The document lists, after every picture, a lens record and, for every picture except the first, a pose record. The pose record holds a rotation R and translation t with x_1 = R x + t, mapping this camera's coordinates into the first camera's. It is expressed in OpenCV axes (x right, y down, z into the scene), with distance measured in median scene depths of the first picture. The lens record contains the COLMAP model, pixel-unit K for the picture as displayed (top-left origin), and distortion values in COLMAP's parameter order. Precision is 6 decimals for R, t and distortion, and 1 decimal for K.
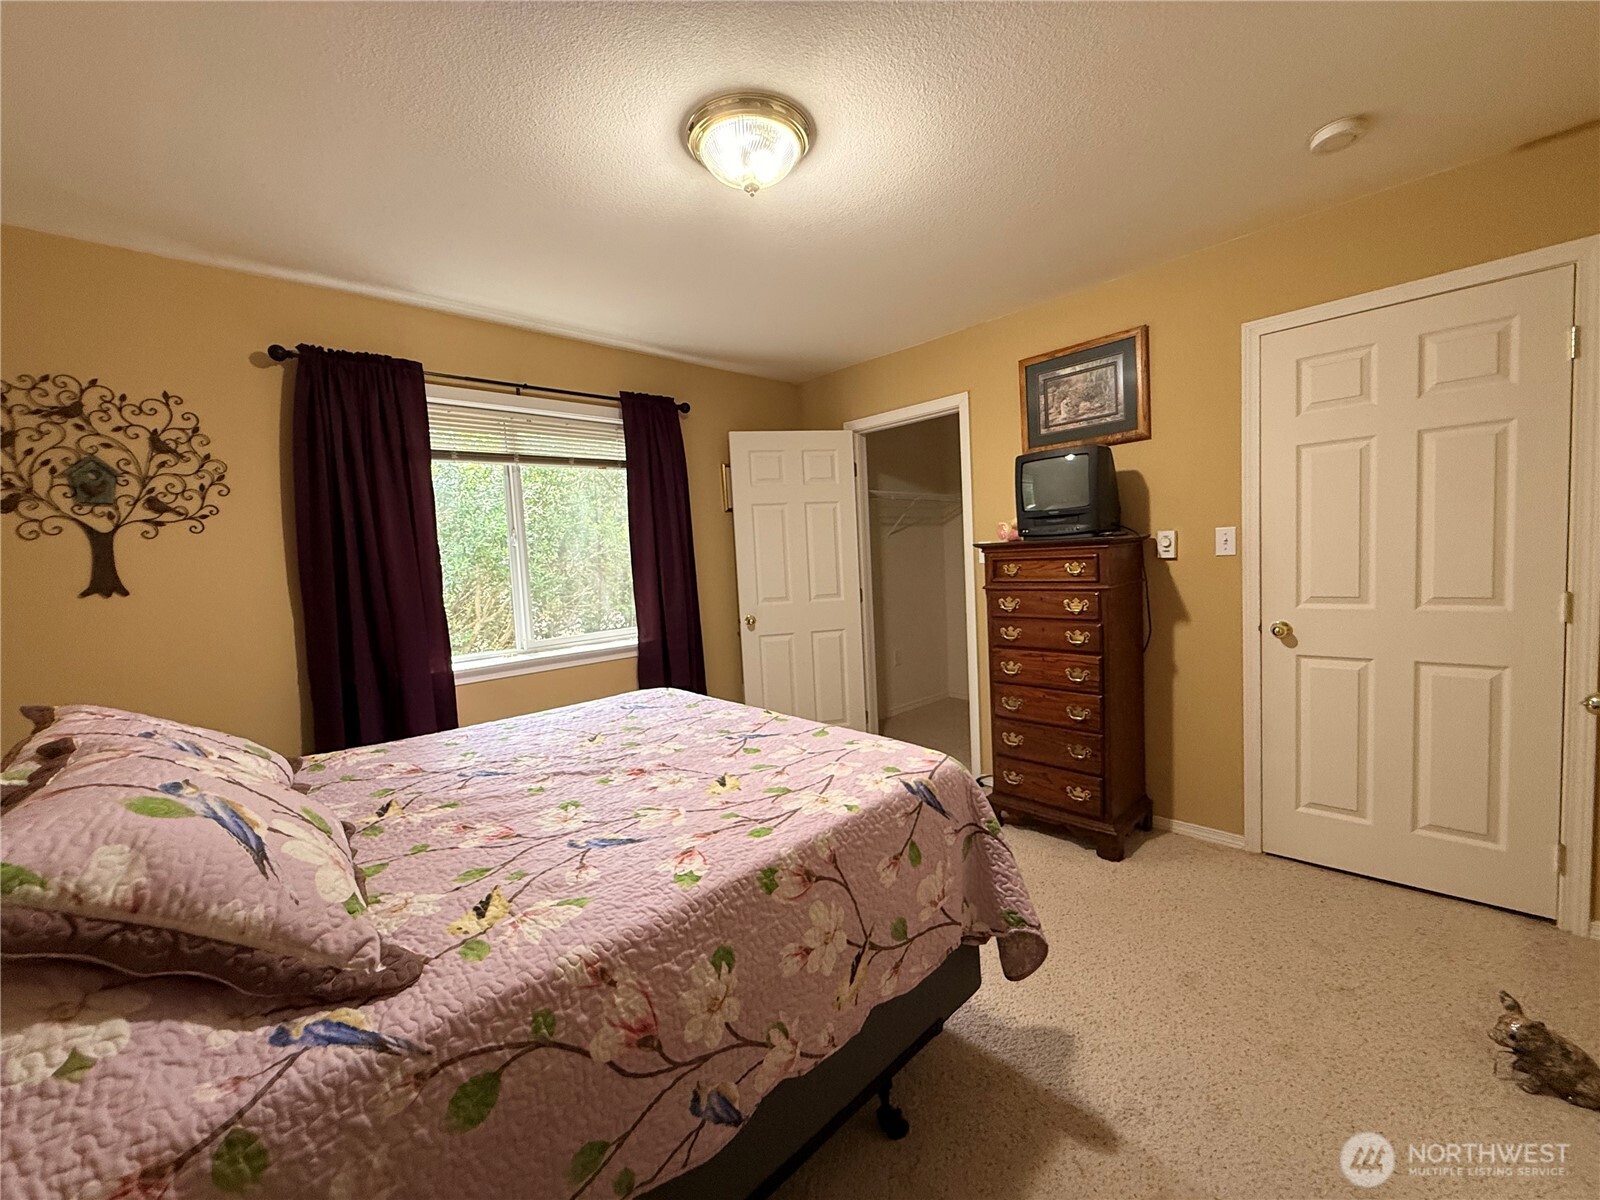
lens RADIAL K [[639.2, 0, 800.9], [0, 639.2, 604.4], [0, 0, 1]] dist [-0.001225, 0.000375]
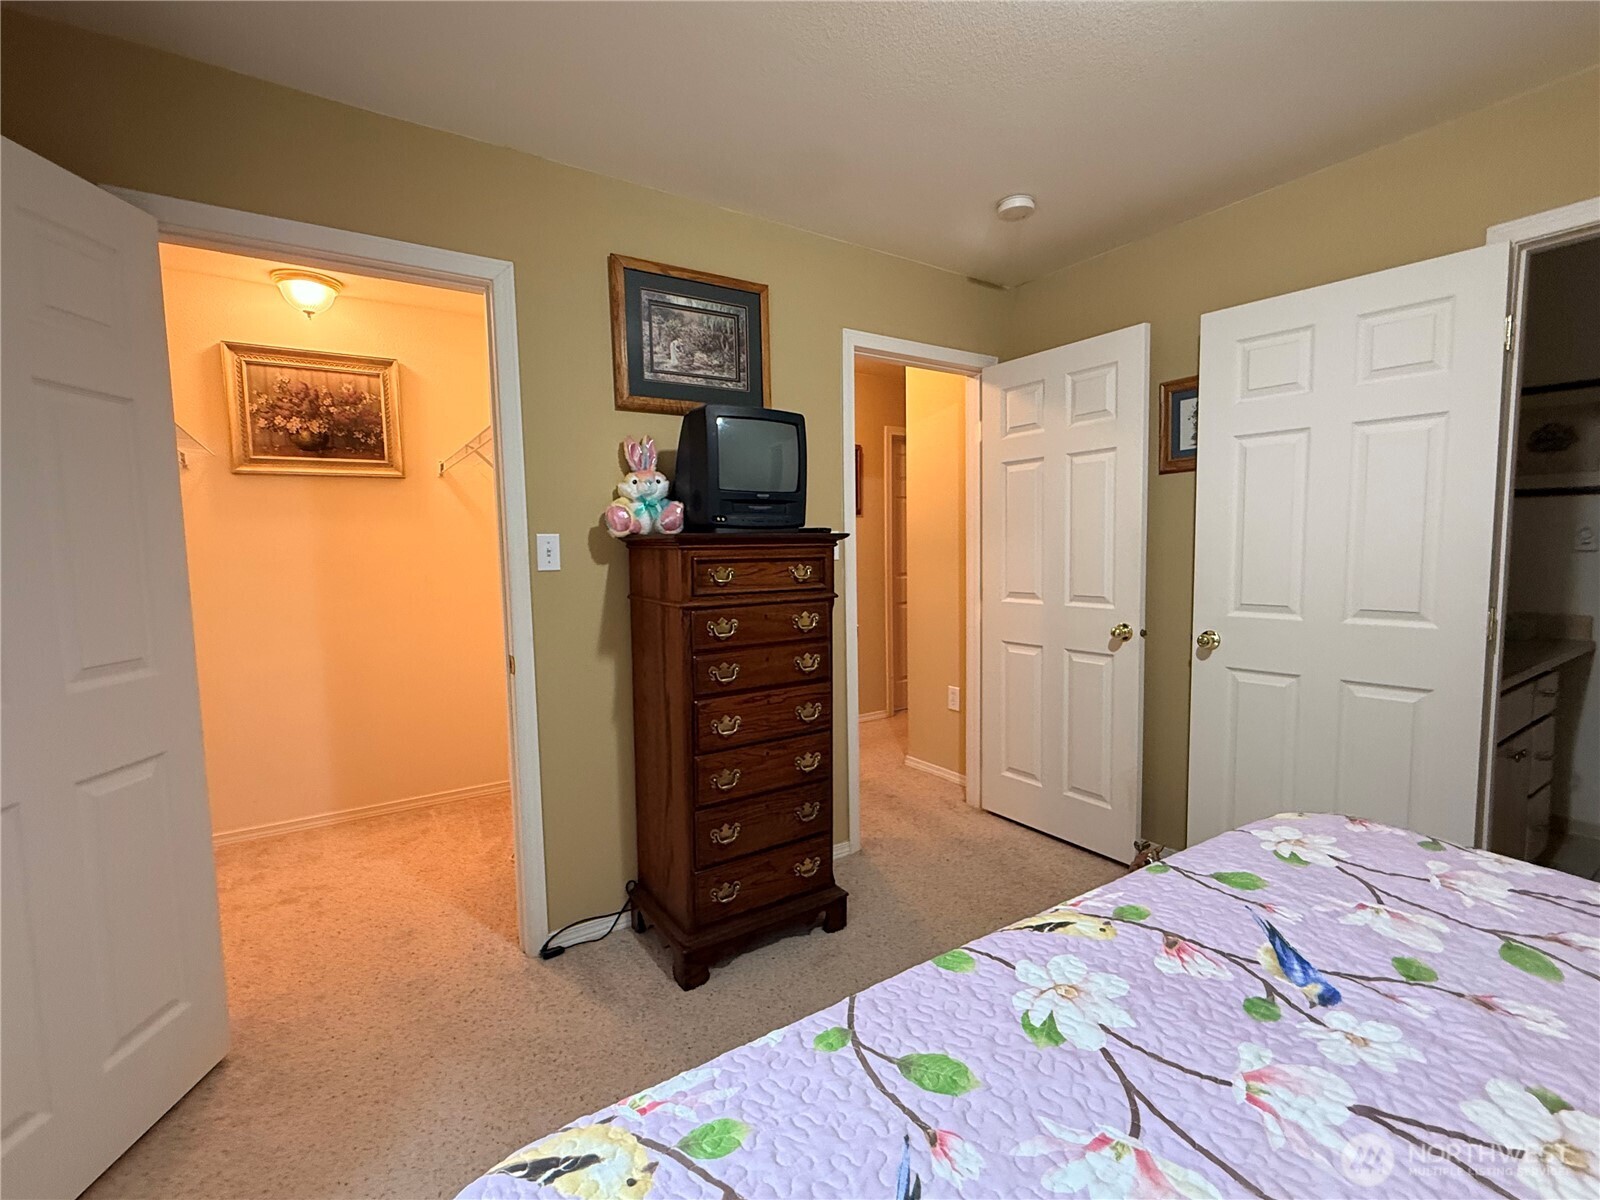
lens RADIAL K [[706.3, 0, 792.8], [0, 706.3, 601.4], [0, 0, 1]] dist [0.000615, -0.000672]
pose [[0.168540, -0.034907, 0.985077, -0.676404], [0.085371, 0.996134, 0.020692, -0.067950], [-0.981991, 0.080610, 0.170868, 1.467068]]
